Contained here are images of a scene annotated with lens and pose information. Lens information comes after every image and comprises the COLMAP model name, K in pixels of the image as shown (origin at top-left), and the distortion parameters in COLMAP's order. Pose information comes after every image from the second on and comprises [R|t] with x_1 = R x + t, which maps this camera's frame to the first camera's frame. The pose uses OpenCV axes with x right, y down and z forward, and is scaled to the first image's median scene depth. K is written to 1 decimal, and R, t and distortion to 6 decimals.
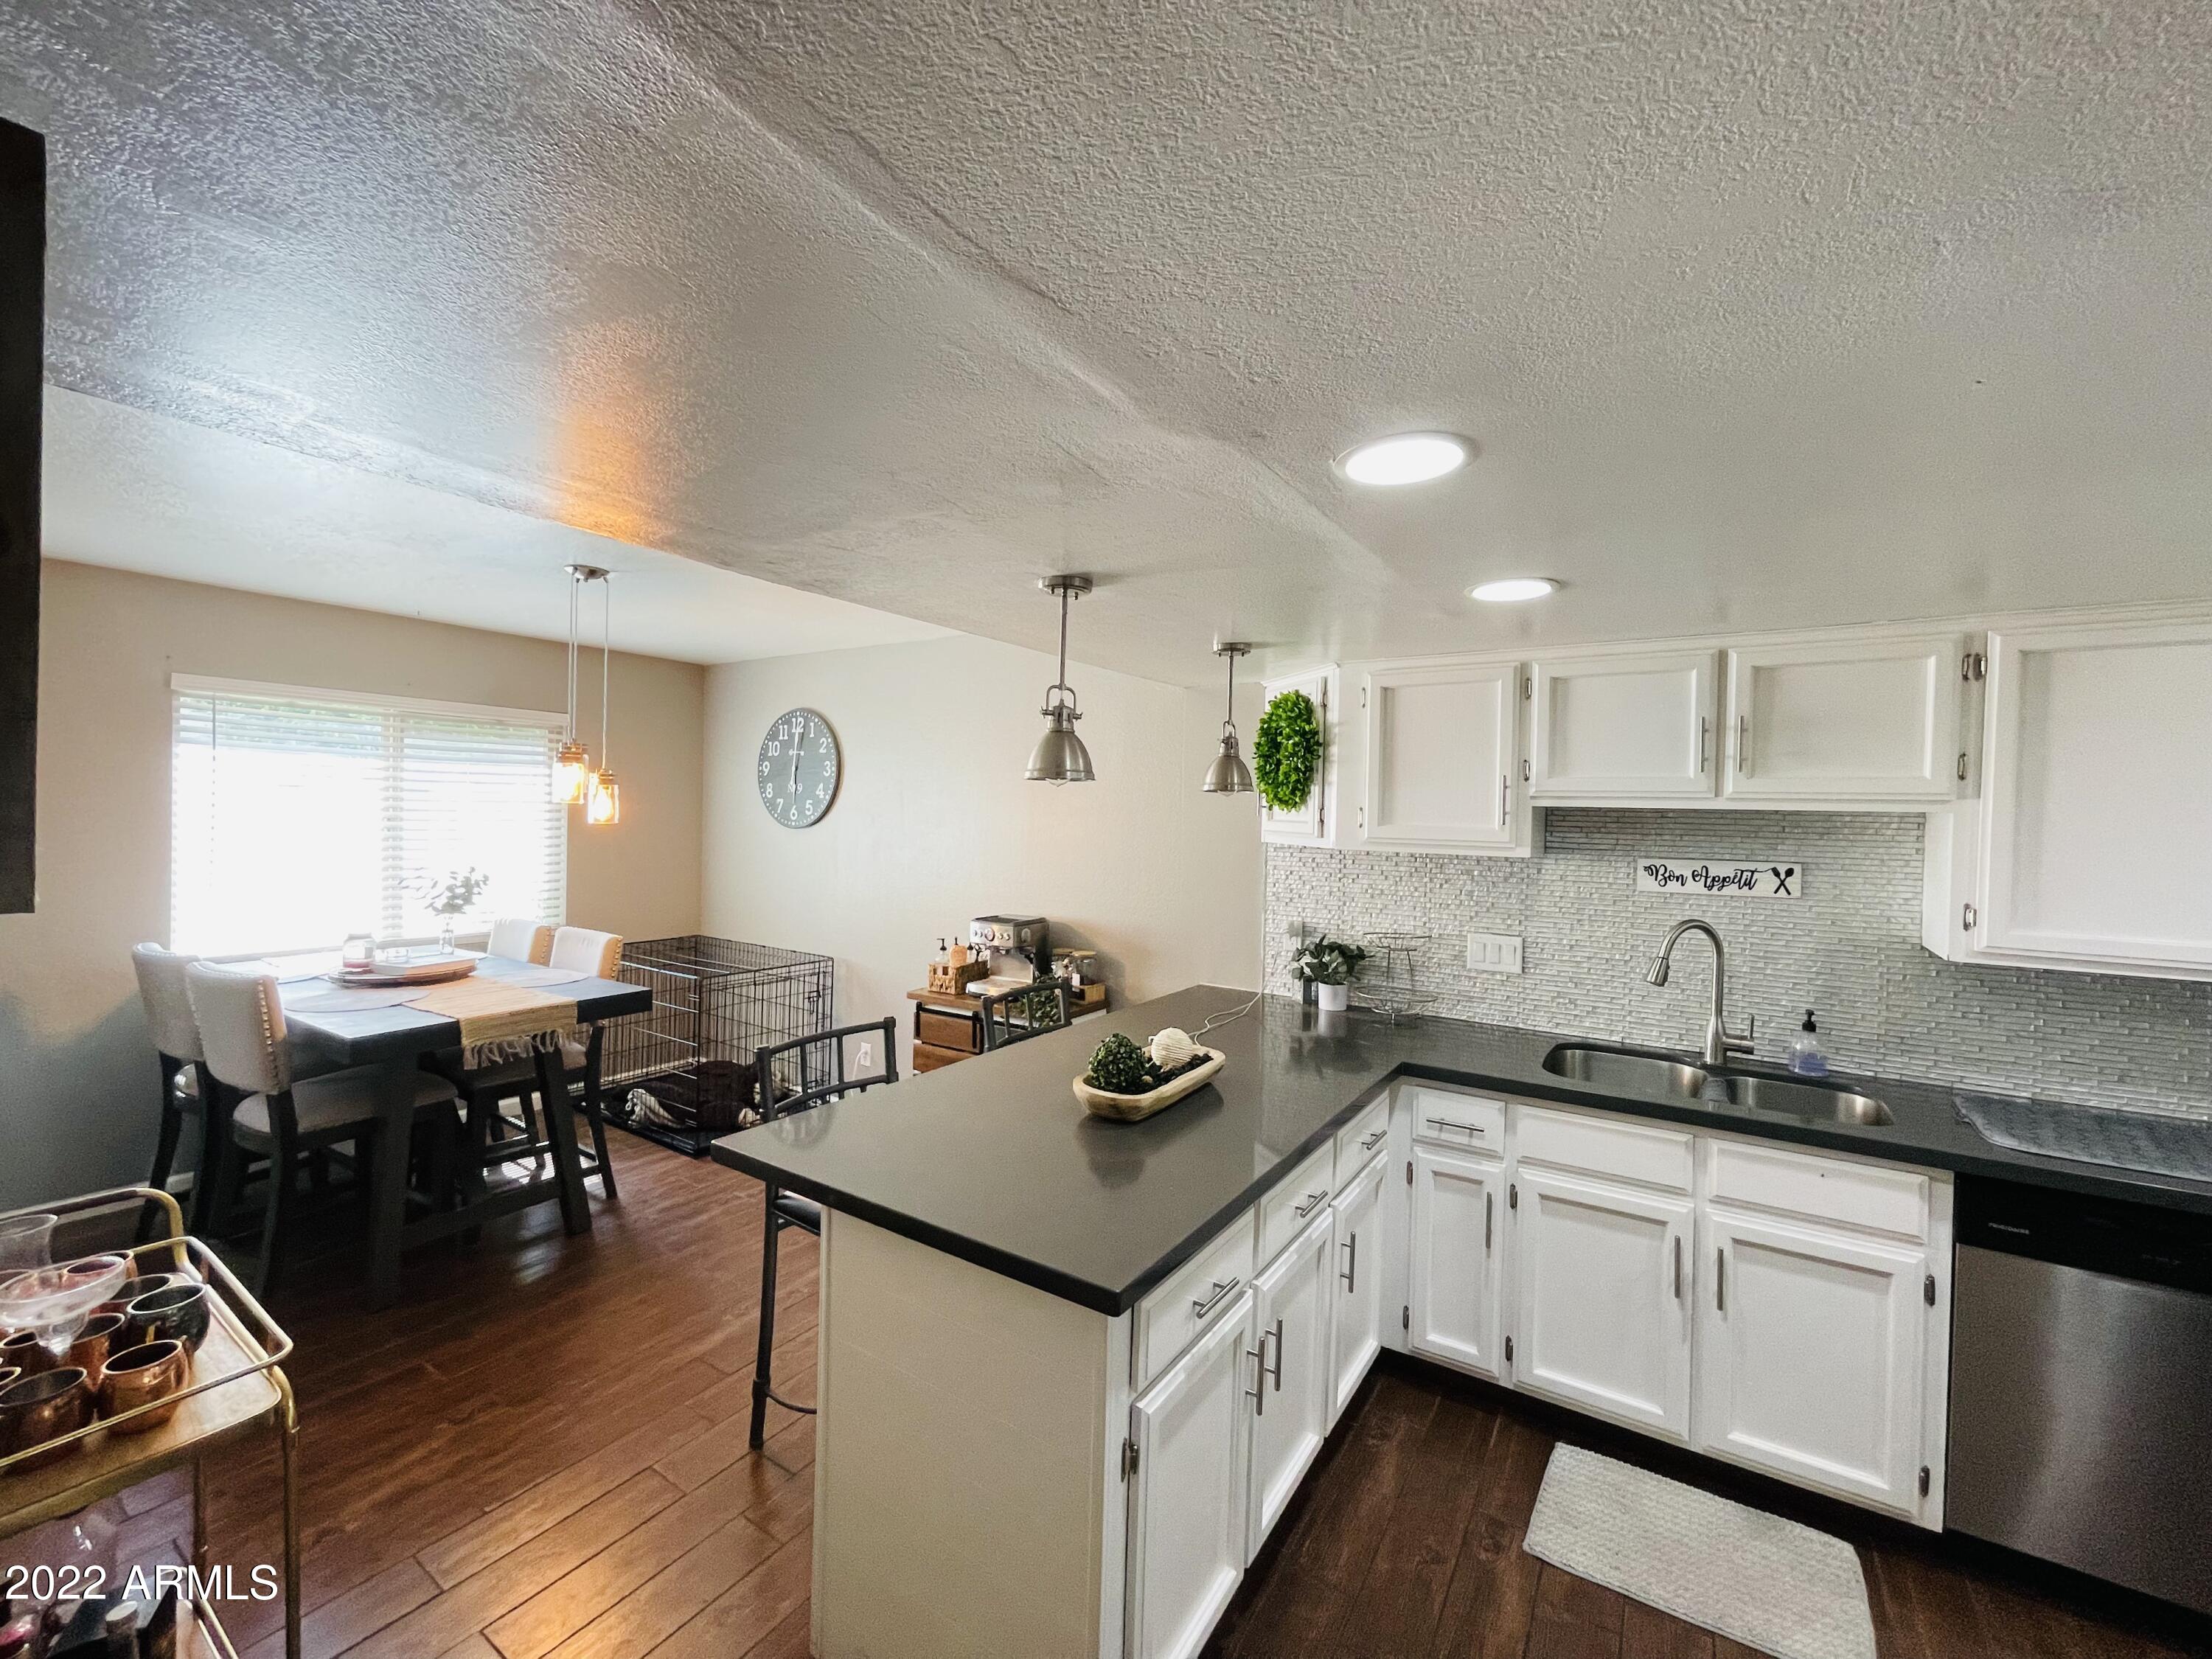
lens RADIAL K [[901.8, 0, 1094.7], [0, 901.8, 824.0], [0, 0, 1]] dist [-0.003330, 0.001475]
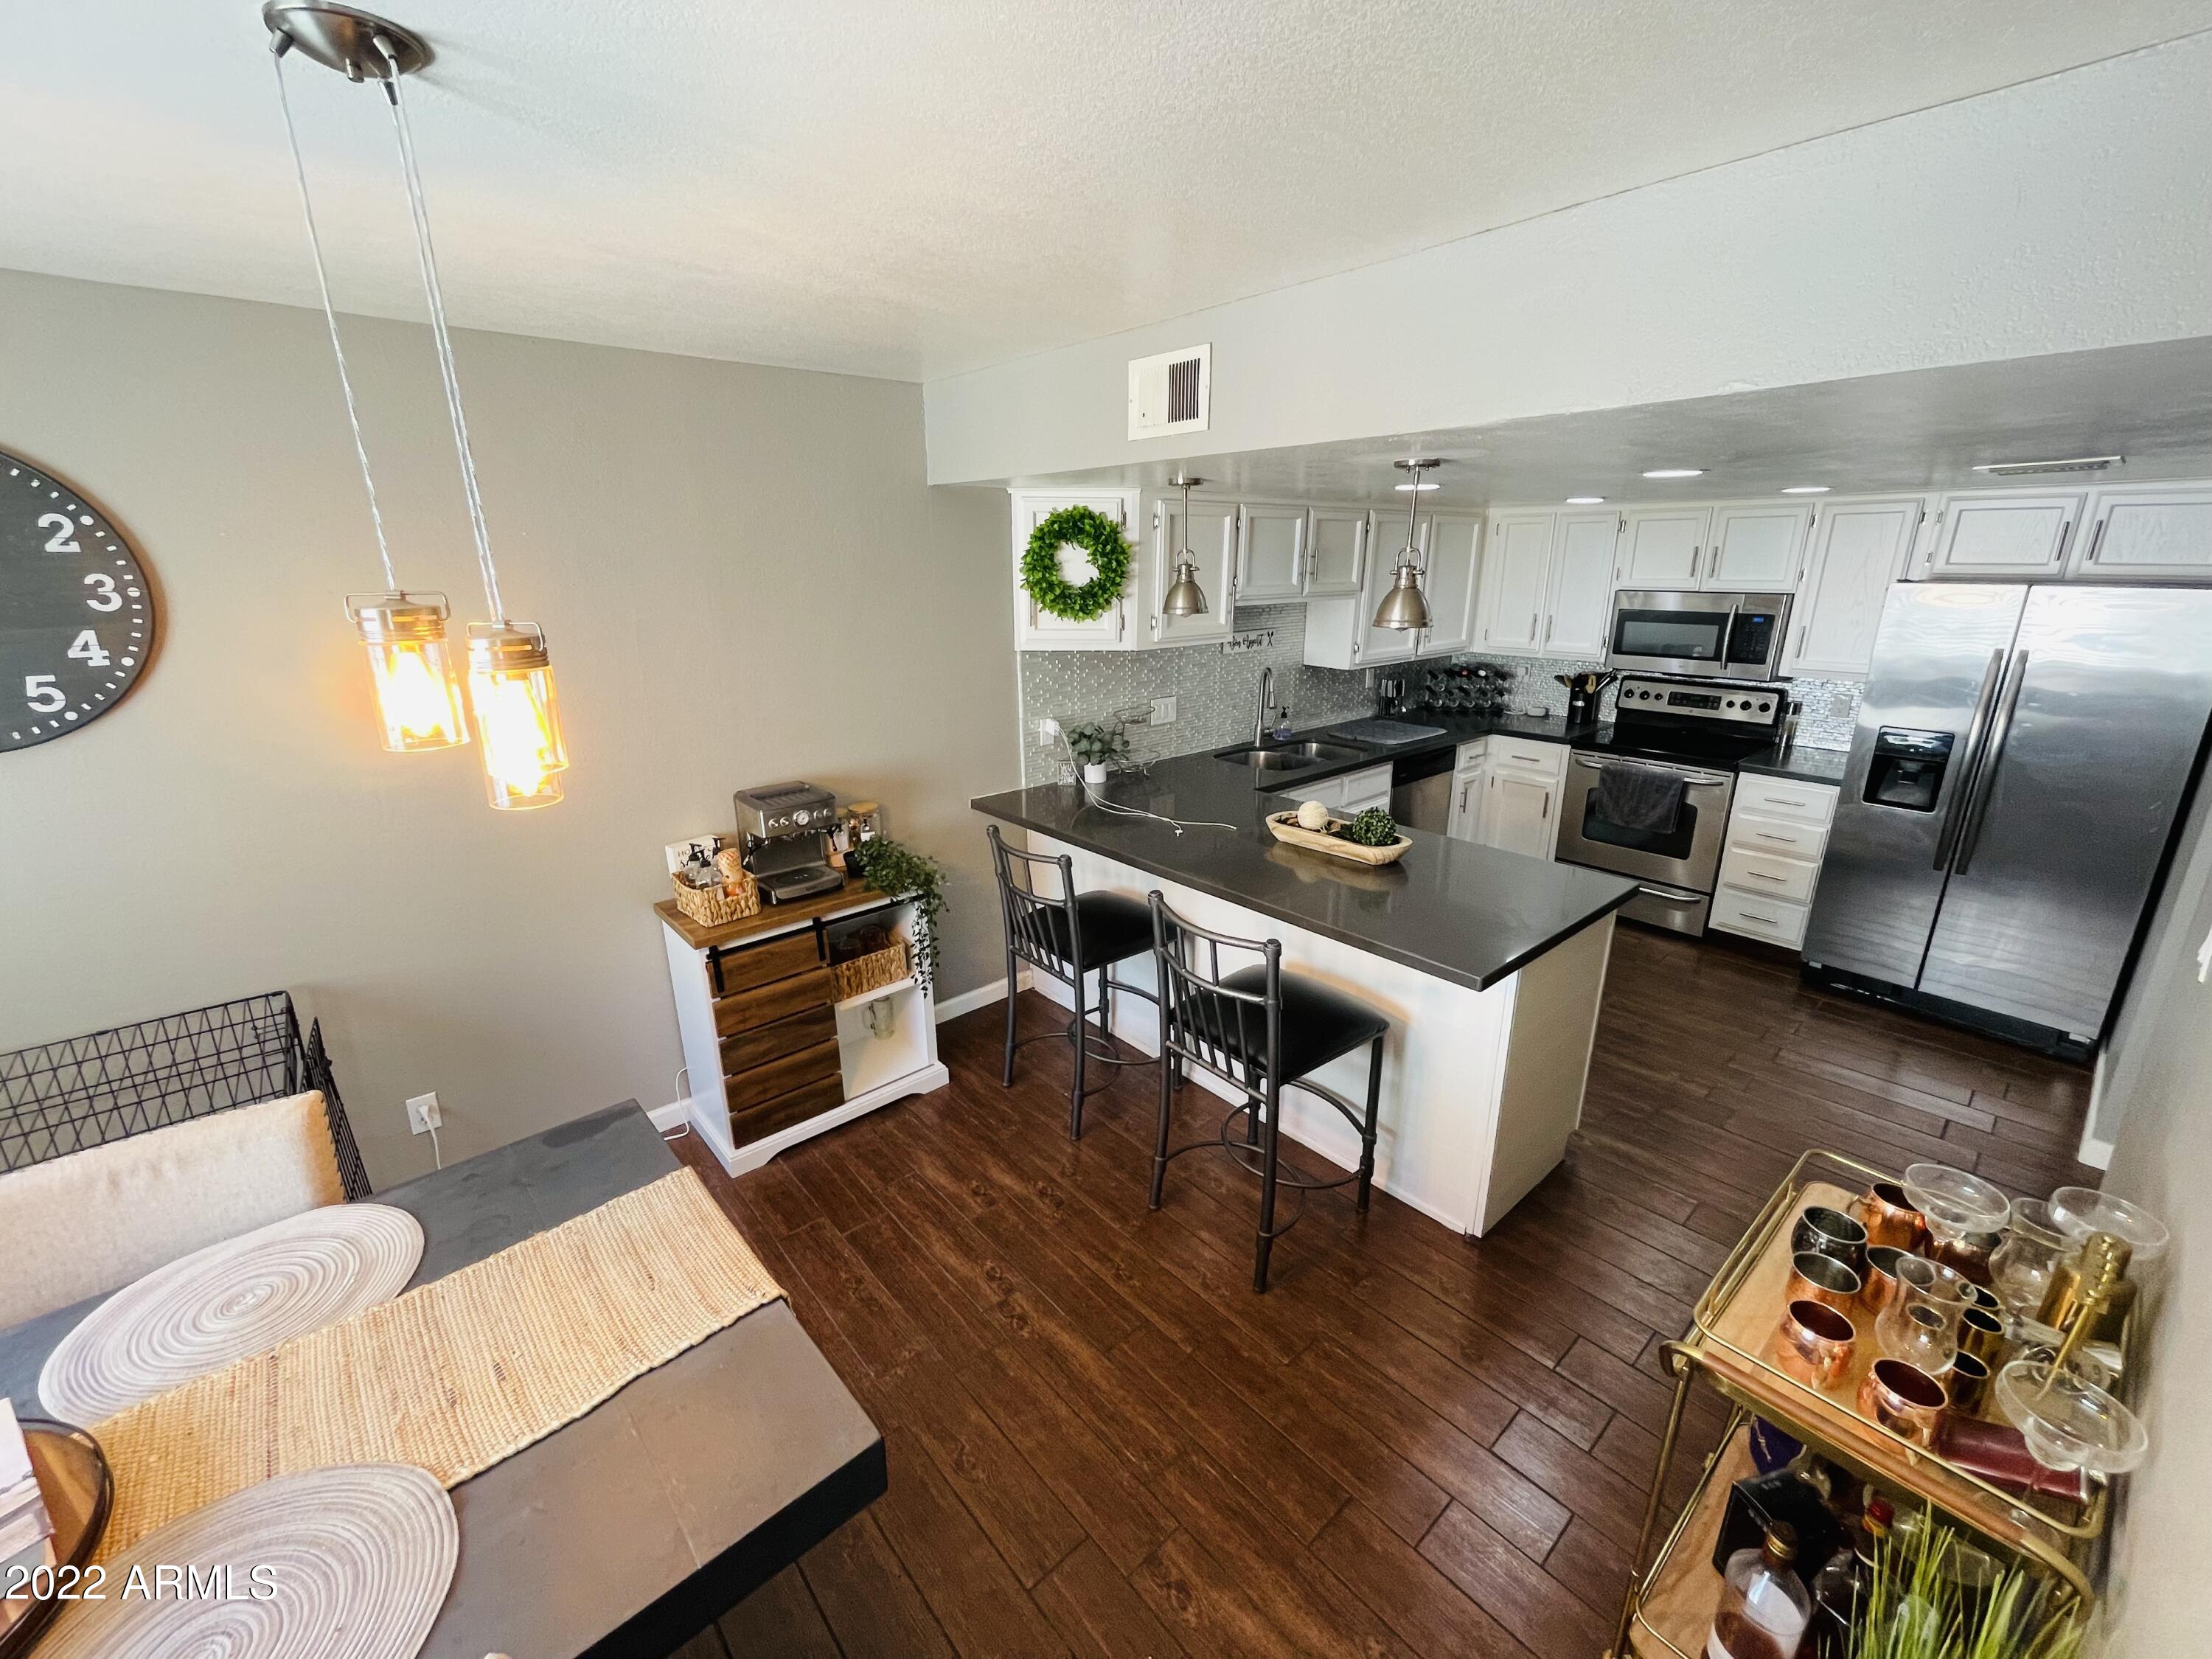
lens RADIAL K [[901.8, 0, 1097.7], [0, 901.8, 823.7], [0, 0, 1]] dist [-0.003330, 0.001475]
pose [[0.264554, -0.298383, 0.917049, -1.195296], [0.024480, 0.952701, 0.302921, -0.151824], [-0.964060, -0.057690, 0.259345, 0.916878]]
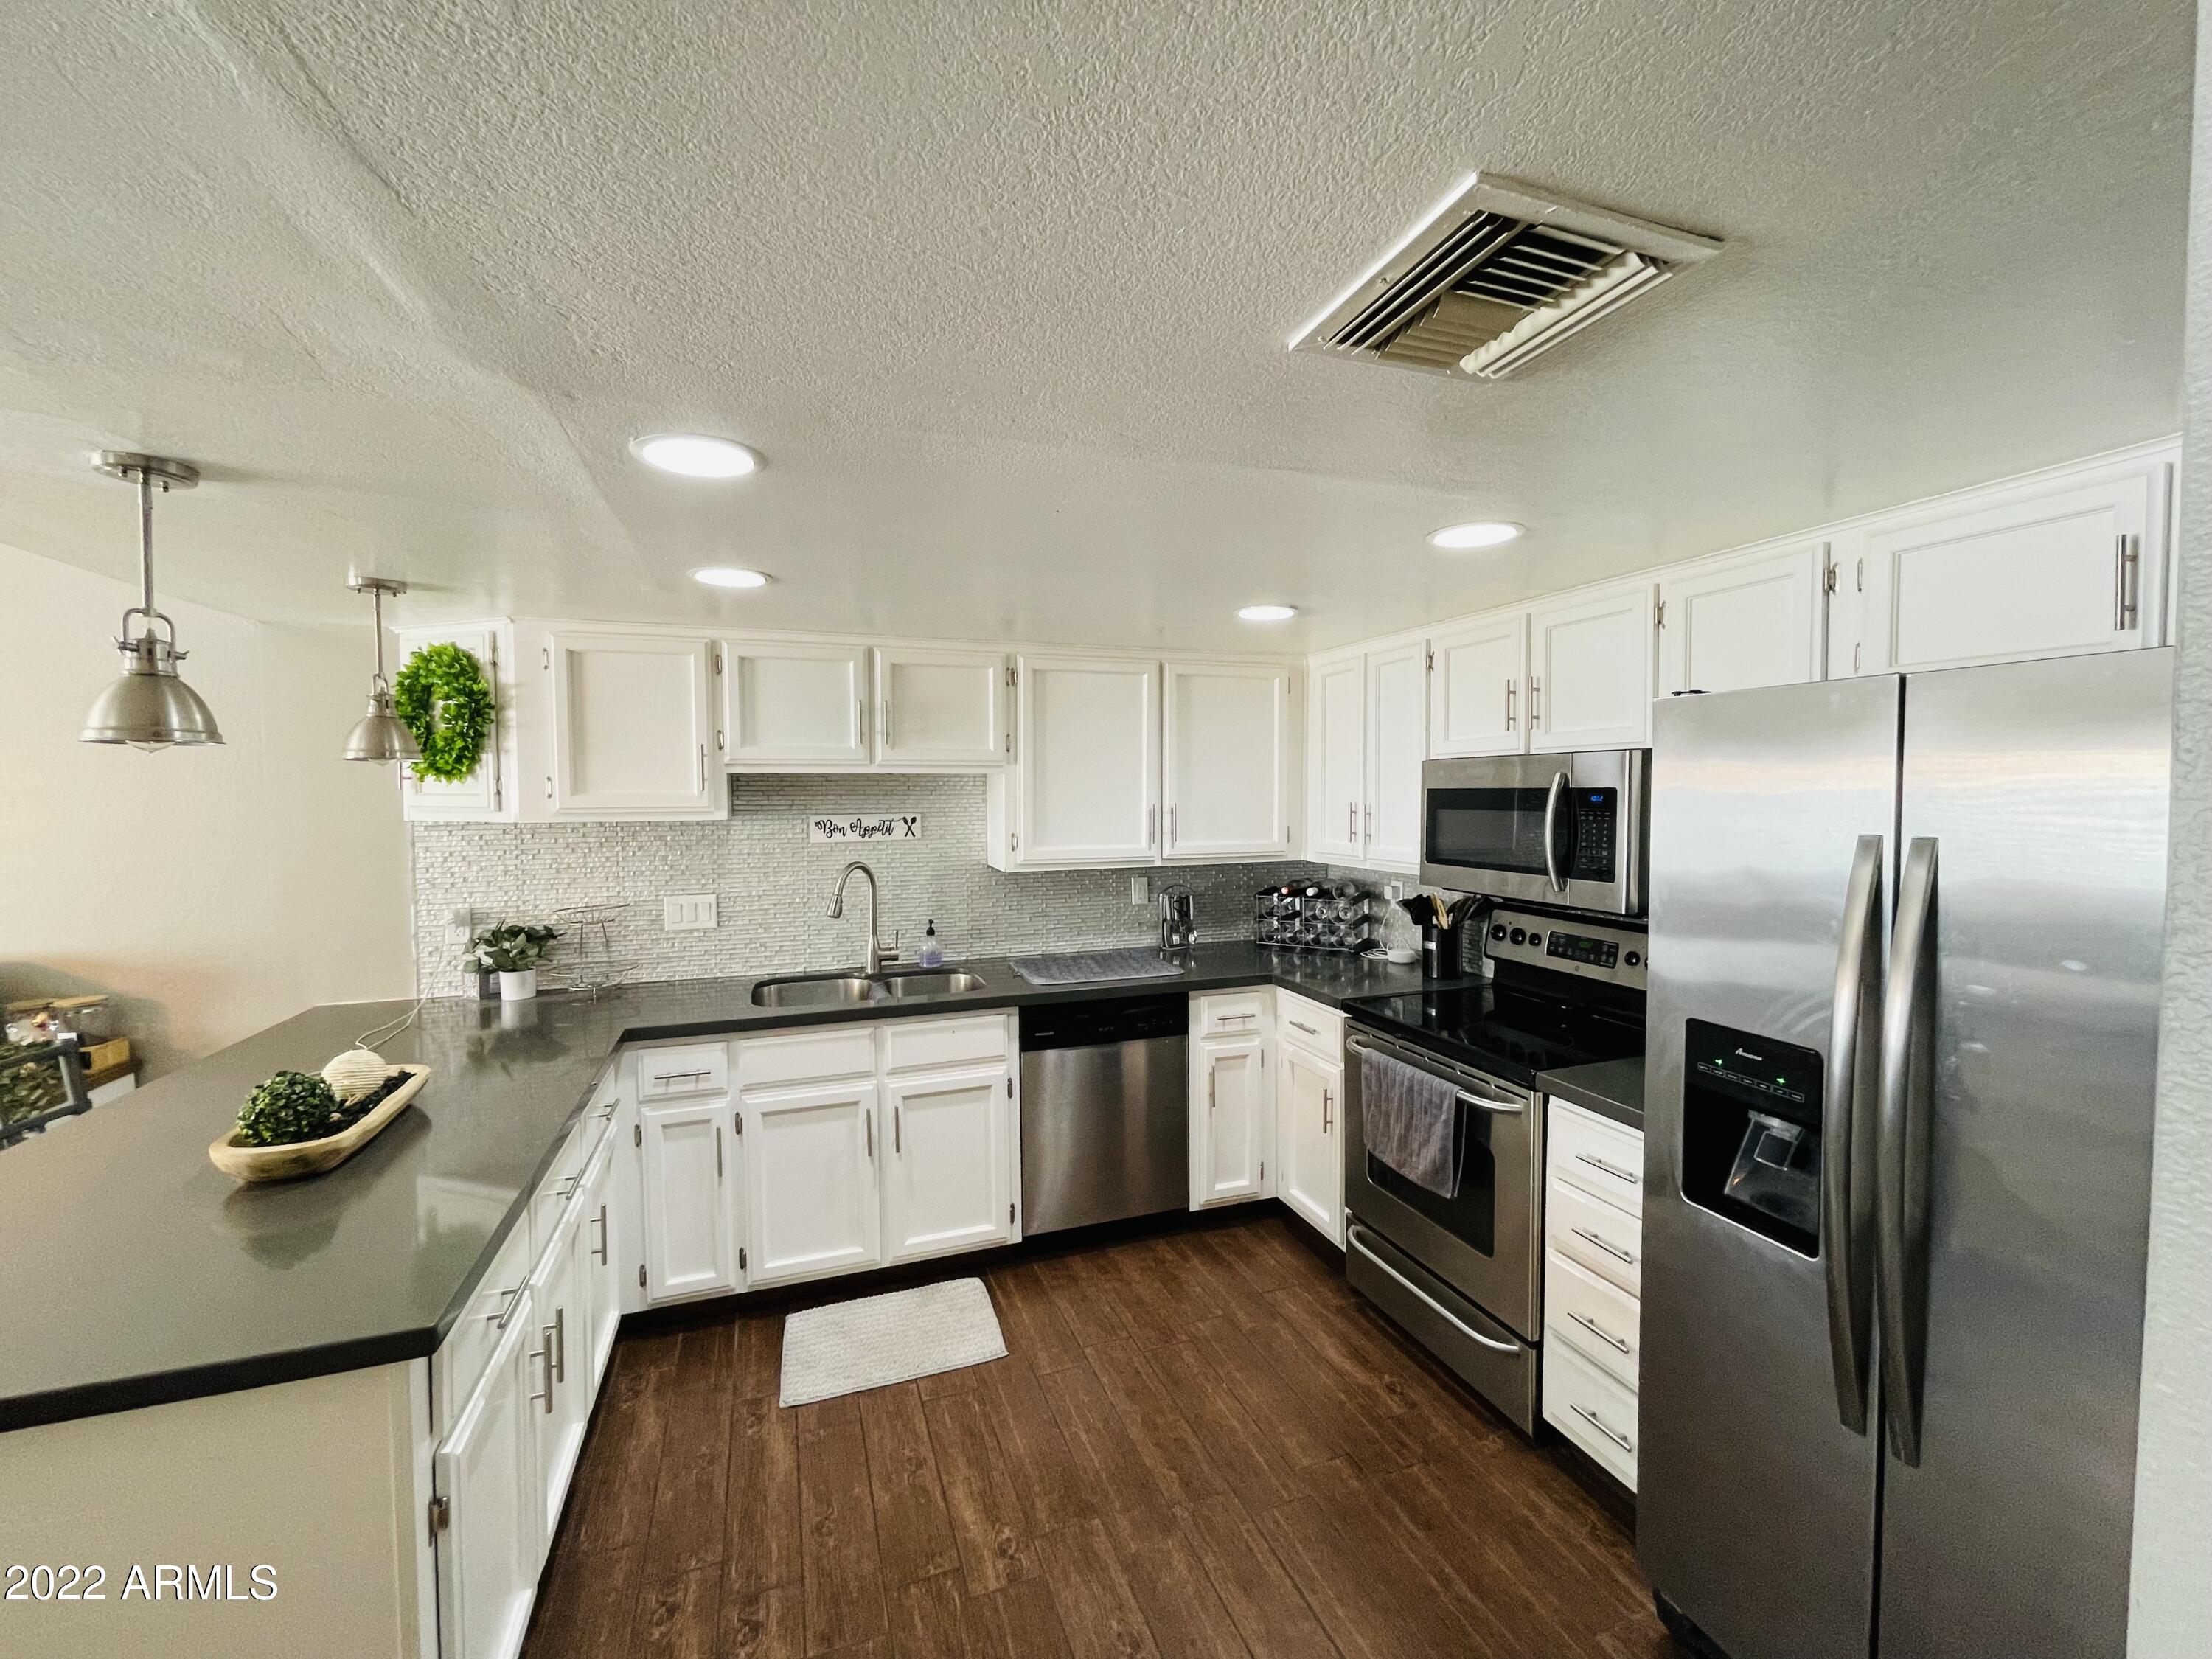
lens RADIAL K [[901.8, 0, 1103.1], [0, 901.8, 820.9], [0, 0, 1]] dist [-0.003330, 0.001475]
pose [[0.596898, -0.054444, 0.800468, -0.142034], [0.029892, 0.998511, 0.045624, 0.002499], [-0.801760, -0.003305, 0.597637, -0.027600]]
